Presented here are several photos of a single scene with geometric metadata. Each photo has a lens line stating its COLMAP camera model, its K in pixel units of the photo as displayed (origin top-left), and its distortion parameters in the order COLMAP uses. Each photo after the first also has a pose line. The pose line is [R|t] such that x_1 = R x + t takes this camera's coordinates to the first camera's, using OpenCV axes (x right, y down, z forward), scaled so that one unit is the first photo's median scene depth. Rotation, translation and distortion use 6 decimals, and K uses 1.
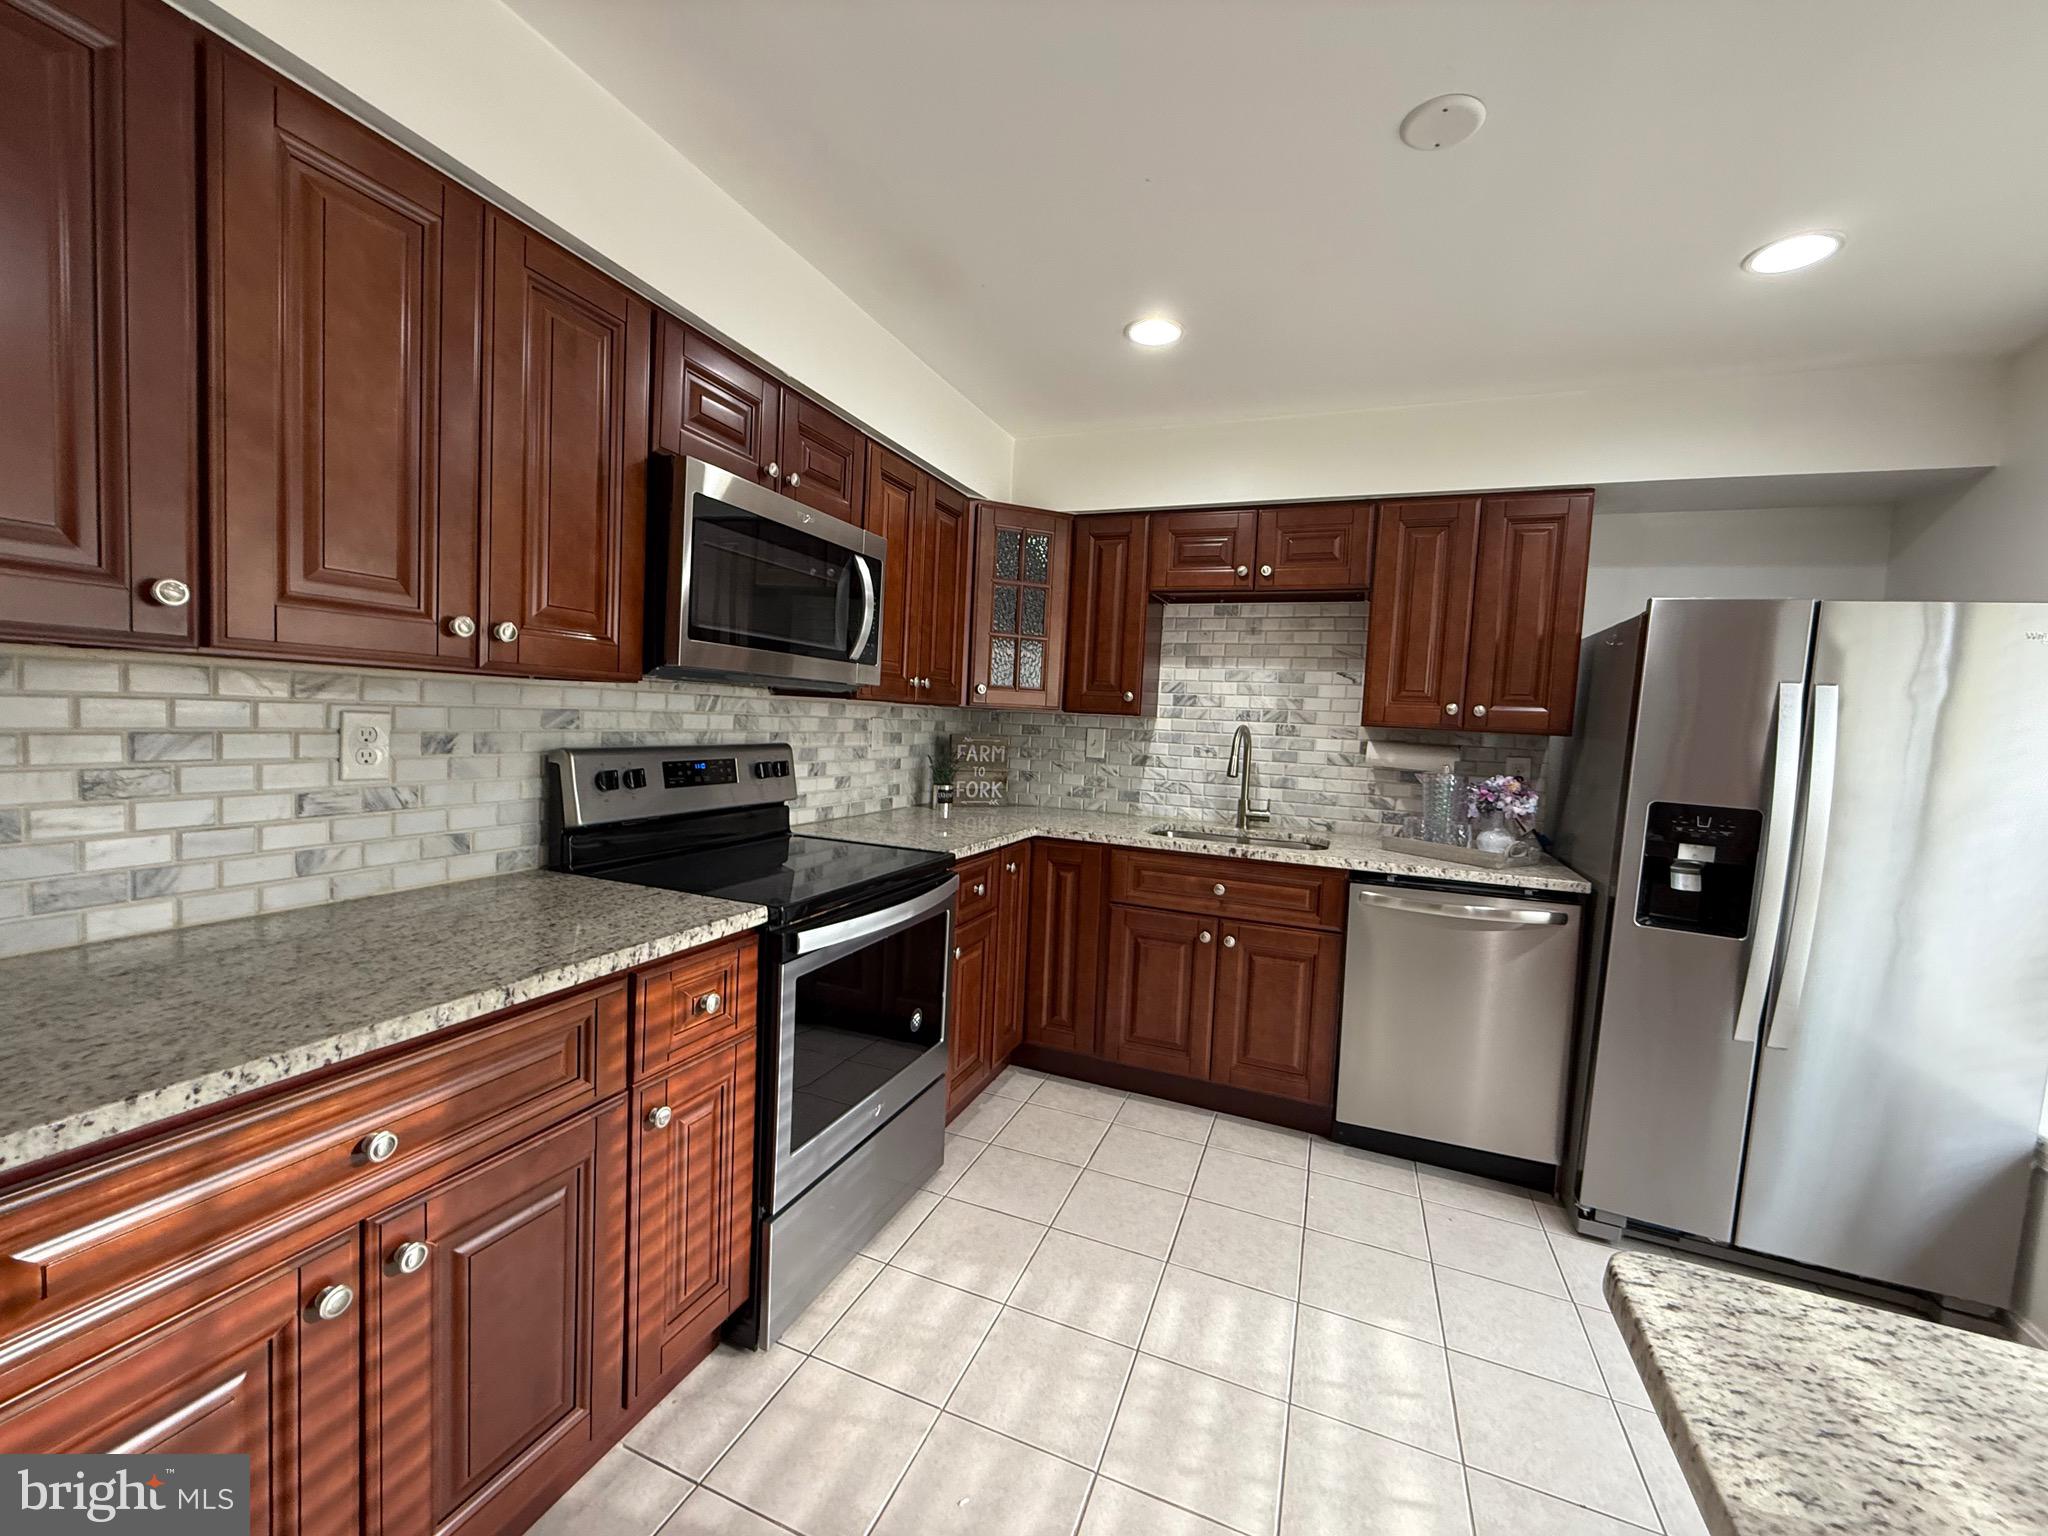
lens RADIAL K [[819.7, 0, 1018.0], [0, 819.7, 766.5], [0, 0, 1]] dist [-0.000374, 0.000335]
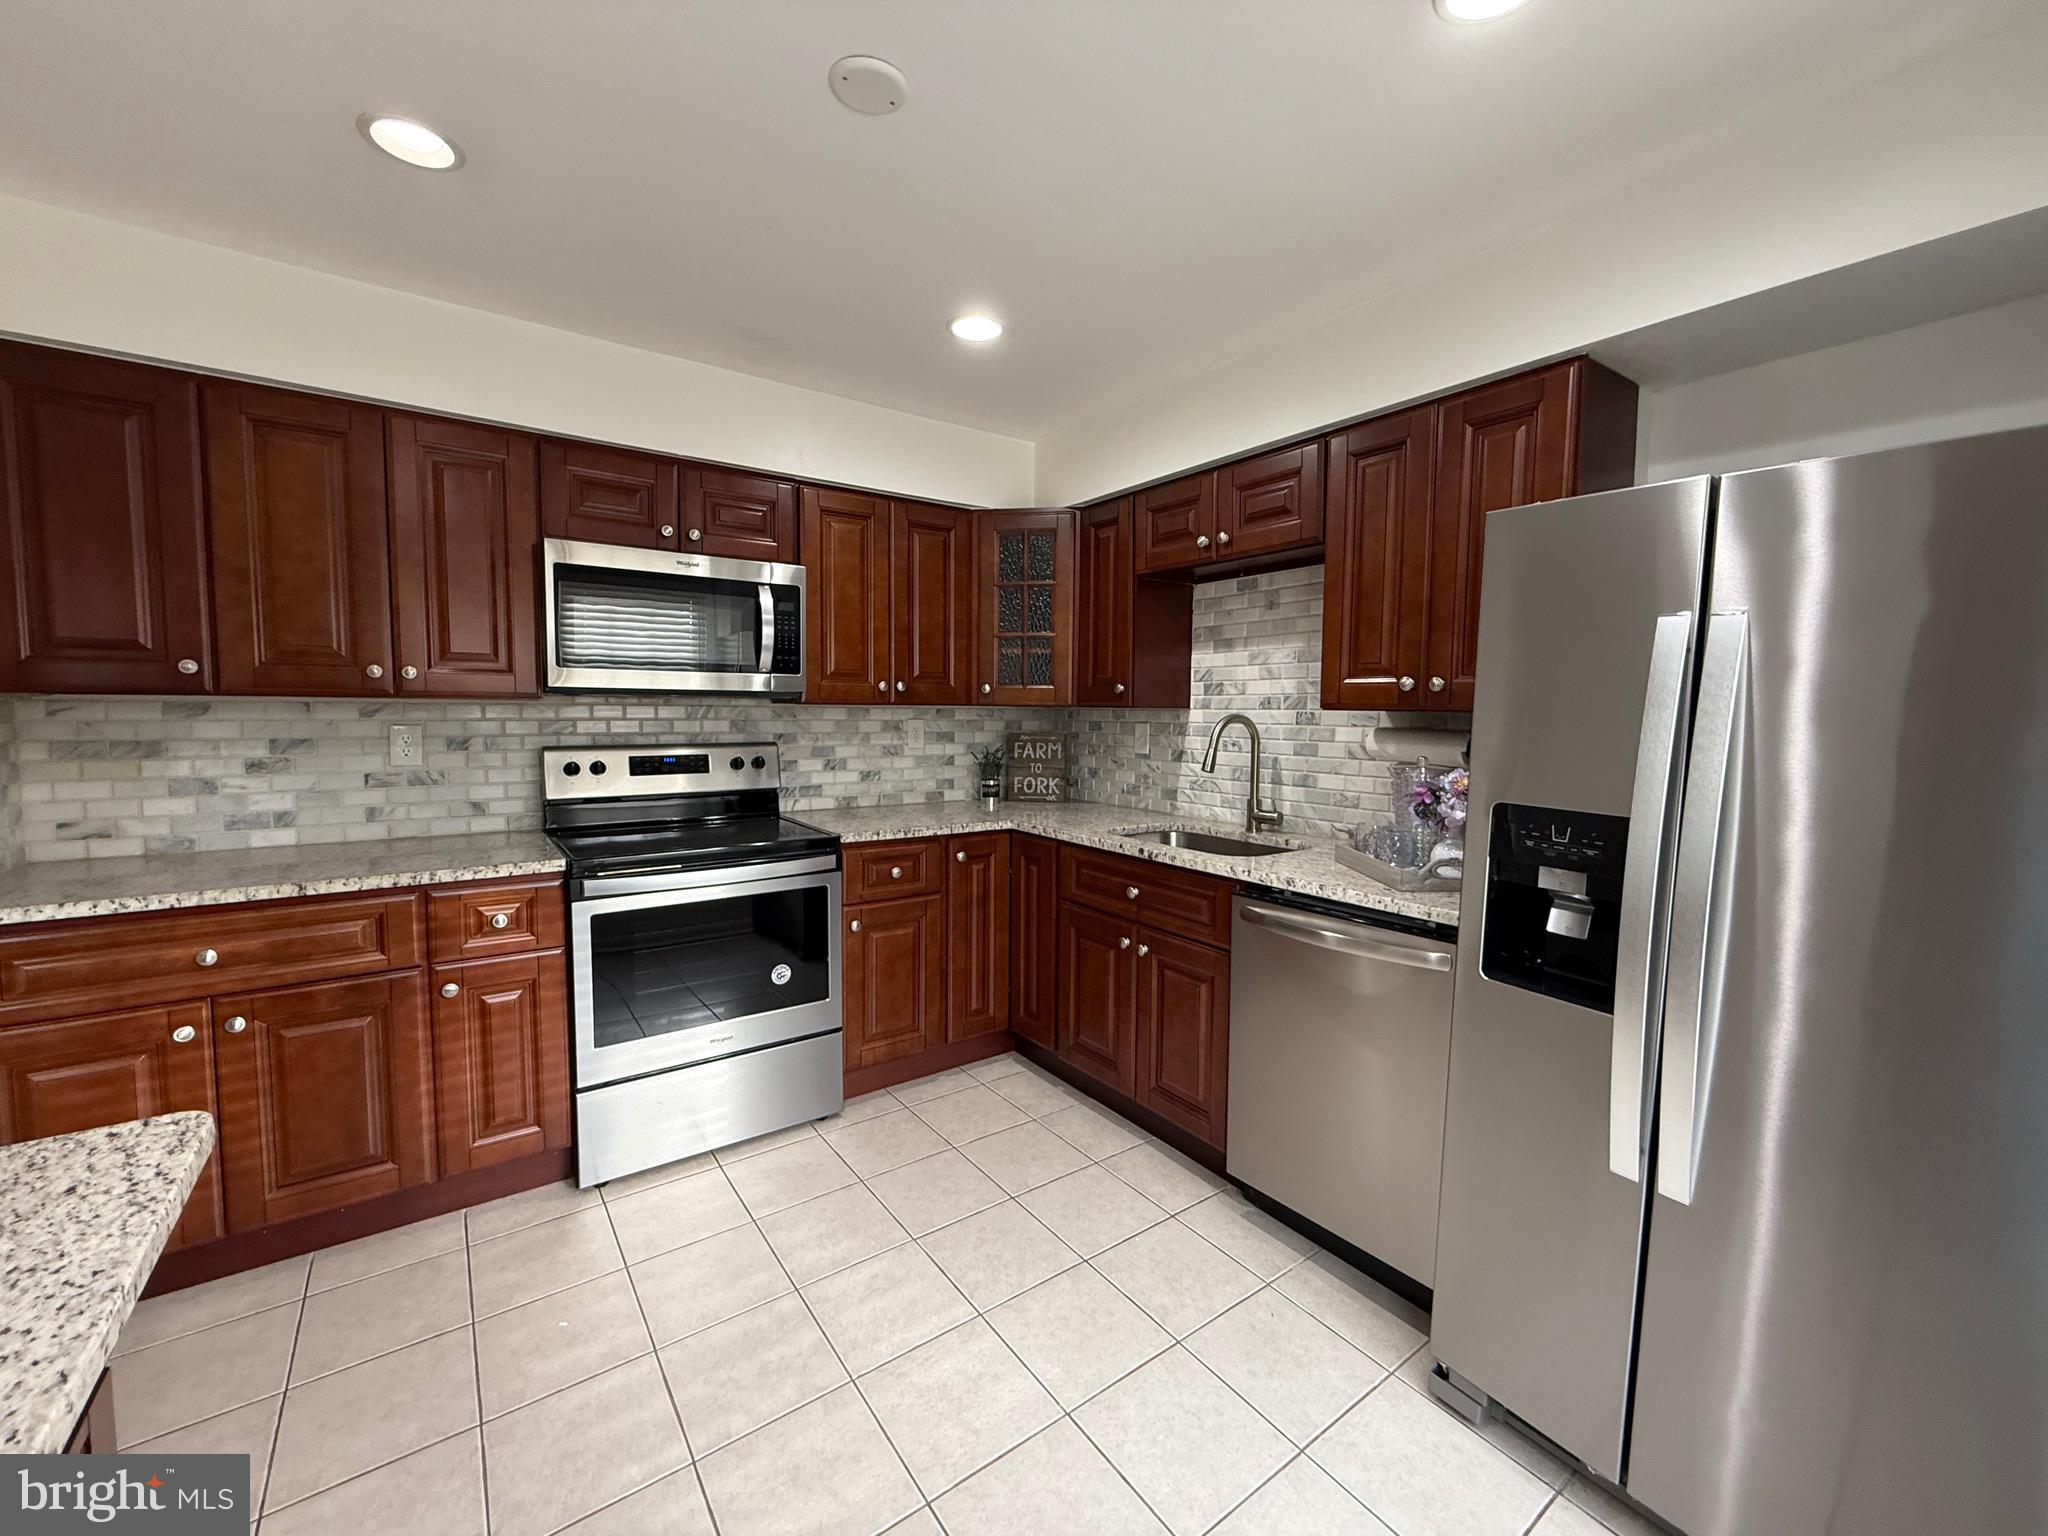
lens RADIAL K [[819.7, 0, 1018.8], [0, 819.7, 766.3], [0, 0, 1]] dist [-0.000374, 0.000335]
pose [[0.842758, -0.001214, -0.538291, 0.654143], [-0.002194, 0.999981, -0.005691, 0.013430], [0.538288, 0.005977, 0.842740, 0.155433]]
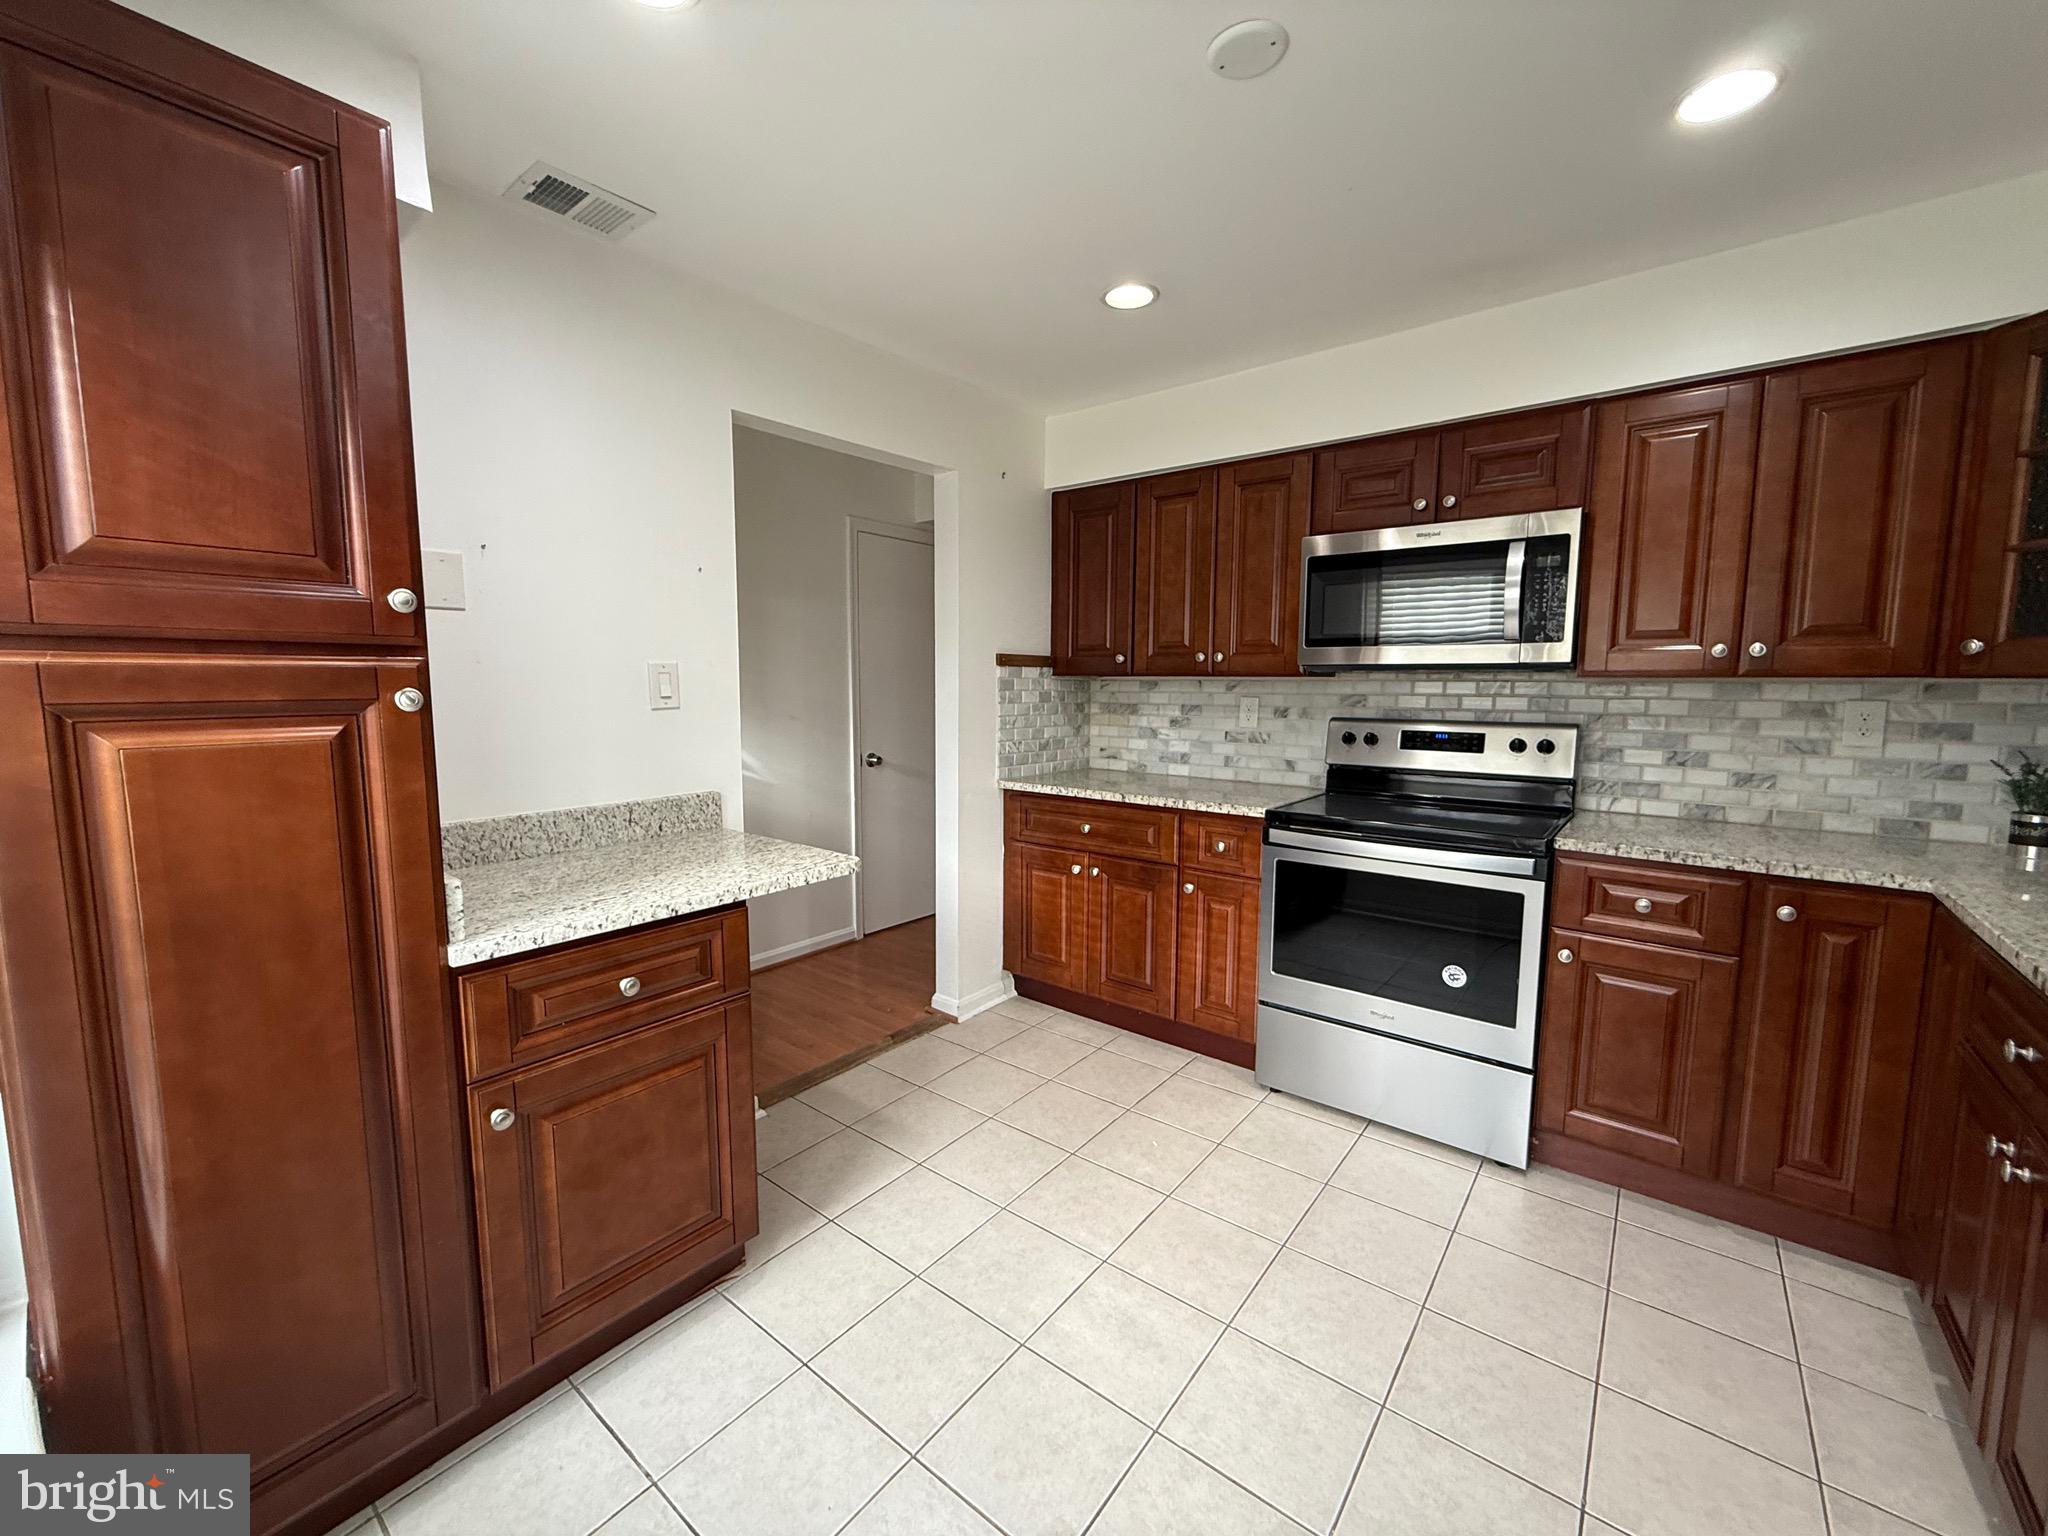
lens RADIAL K [[819.7, 0, 1013.6], [0, 819.7, 767.1], [0, 0, 1]] dist [-0.000374, 0.000335]
pose [[-0.297426, 0.050840, -0.953390, 0.861909], [-0.076810, 0.994070, 0.076972, 0.000261], [0.951650, 0.096124, -0.291757, 0.605712]]
